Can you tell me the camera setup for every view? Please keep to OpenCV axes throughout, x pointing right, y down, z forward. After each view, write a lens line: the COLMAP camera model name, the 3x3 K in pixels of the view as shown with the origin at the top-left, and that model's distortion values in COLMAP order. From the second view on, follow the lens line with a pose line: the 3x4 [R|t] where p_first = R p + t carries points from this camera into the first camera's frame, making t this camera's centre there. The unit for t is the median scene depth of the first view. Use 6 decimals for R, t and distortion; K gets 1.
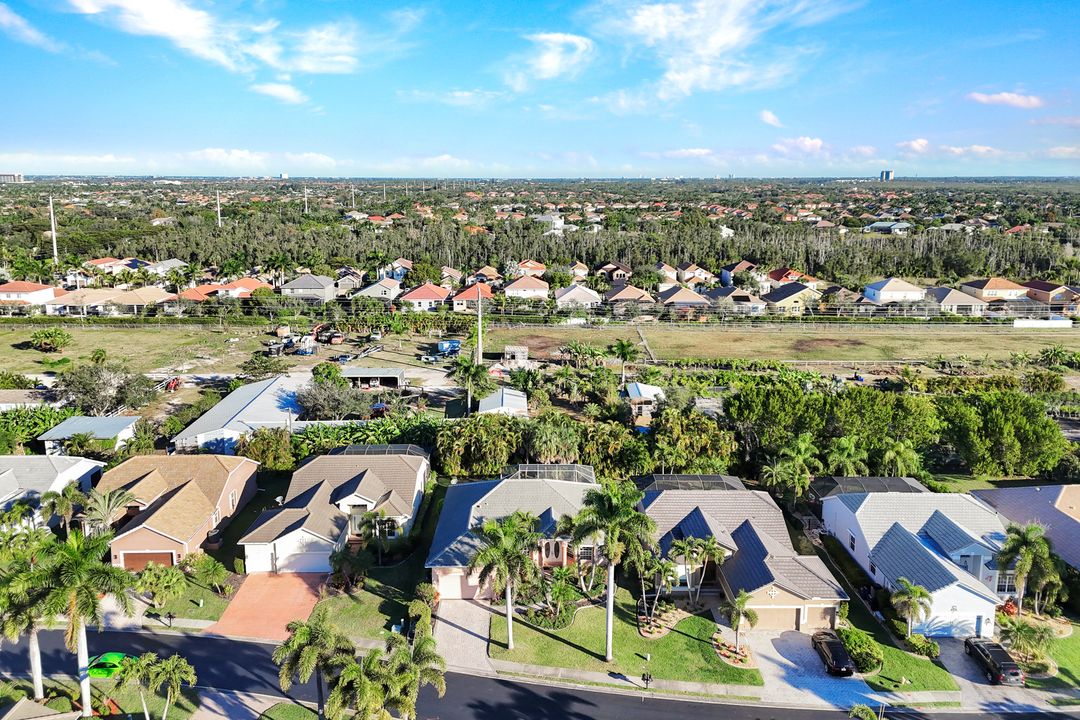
lens RADIAL K [[794.3, 0, 546.2], [0, 794.3, 359.8], [0, 0, 1]] dist [0.076268, -0.063777]
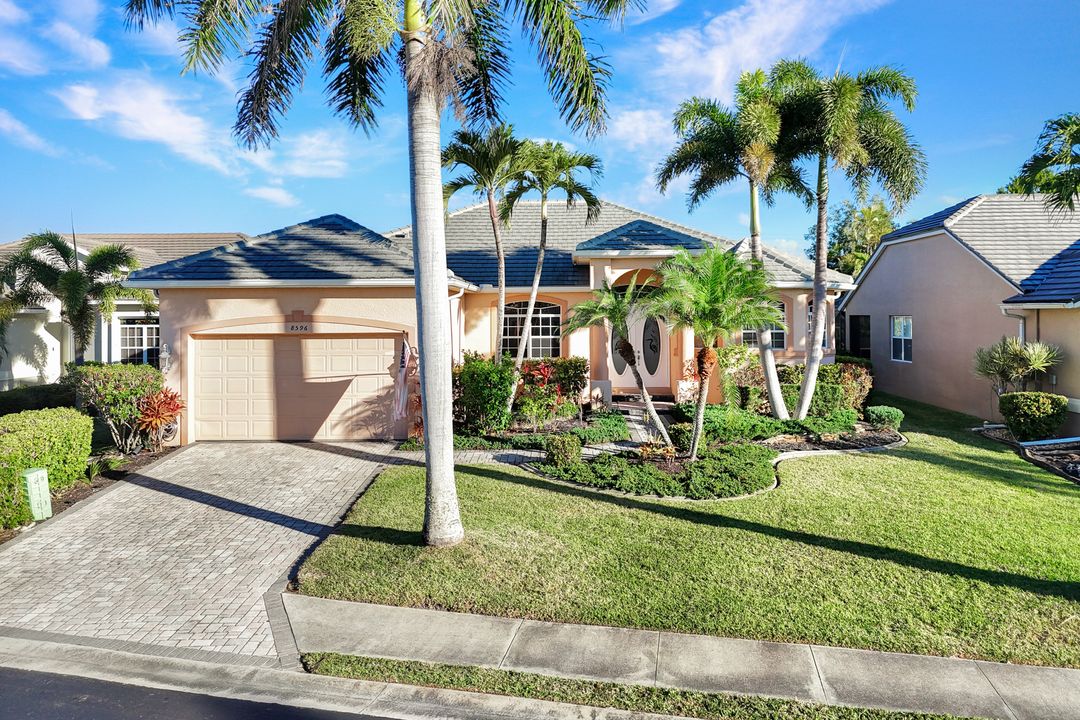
lens RADIAL K [[794.3, 0, 544.1], [0, 794.3, 359.0], [0, 0, 1]] dist [0.076268, -0.063777]
pose [[0.999105, -0.007990, -0.041541, -0.016303], [-0.000040, 0.981822, -0.189805, 0.332057], [0.042302, 0.189637, 0.980943, 0.787306]]
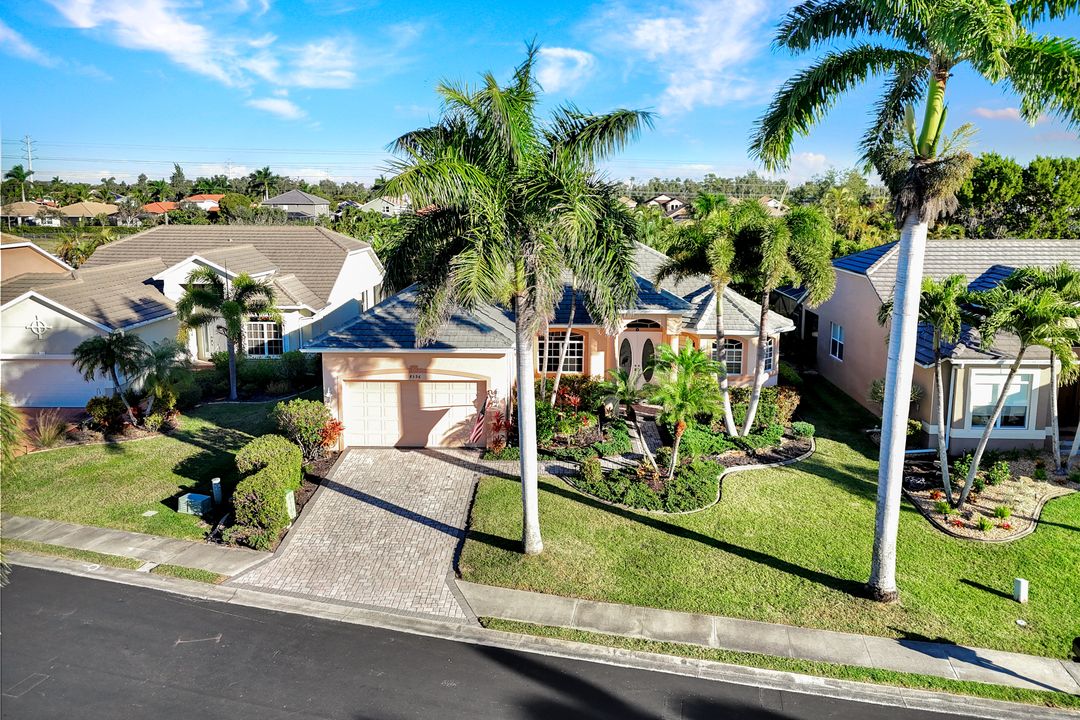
lens RADIAL K [[794.3, 0, 537.2], [0, 794.3, 351.3], [0, 0, 1]] dist [0.076268, -0.063777]
pose [[0.998646, 0.003477, -0.051898, -0.025453], [-0.005370, 0.999323, -0.036391, 0.276892], [0.051737, 0.036620, 0.997989, 0.654382]]
